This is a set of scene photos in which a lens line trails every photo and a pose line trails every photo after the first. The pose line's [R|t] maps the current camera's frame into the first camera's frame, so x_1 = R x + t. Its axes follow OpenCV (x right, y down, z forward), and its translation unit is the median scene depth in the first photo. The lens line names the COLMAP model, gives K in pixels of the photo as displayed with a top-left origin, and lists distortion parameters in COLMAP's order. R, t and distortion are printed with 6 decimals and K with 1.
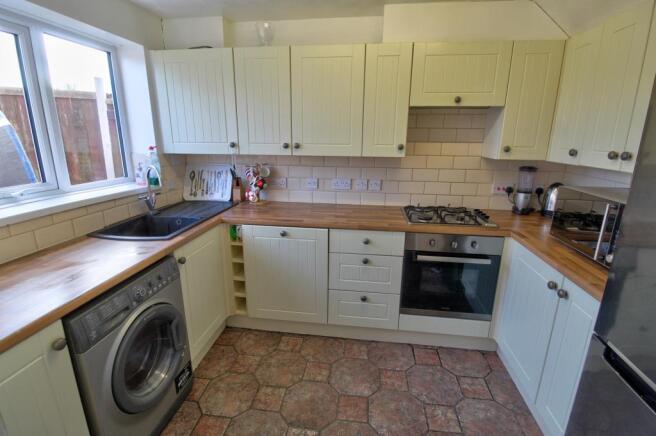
lens RADIAL K [[307.0, 0, 329.5], [0, 307.0, 215.4], [0, 0, 1]] dist [-0.002787, -0.001042]
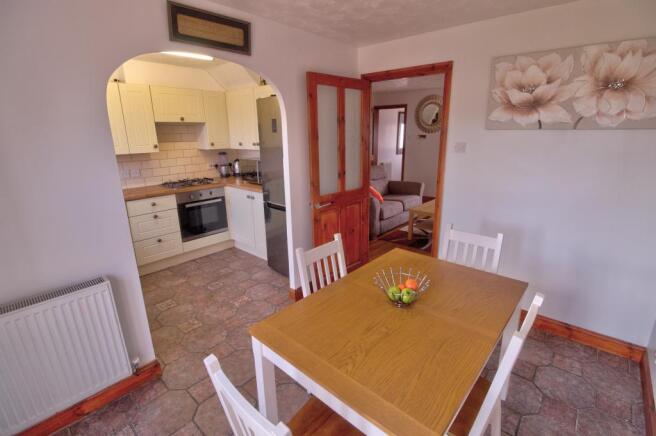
lens RADIAL K [[307.0, 0, 329.5], [0, 307.0, 215.4], [0, 0, 1]] dist [-0.002787, -0.001042]
pose [[0.565432, -0.235378, 0.790496, -0.646201], [0.224683, 0.966126, 0.126961, 0.143139], [-0.793602, 0.105823, 0.599164, -0.717291]]
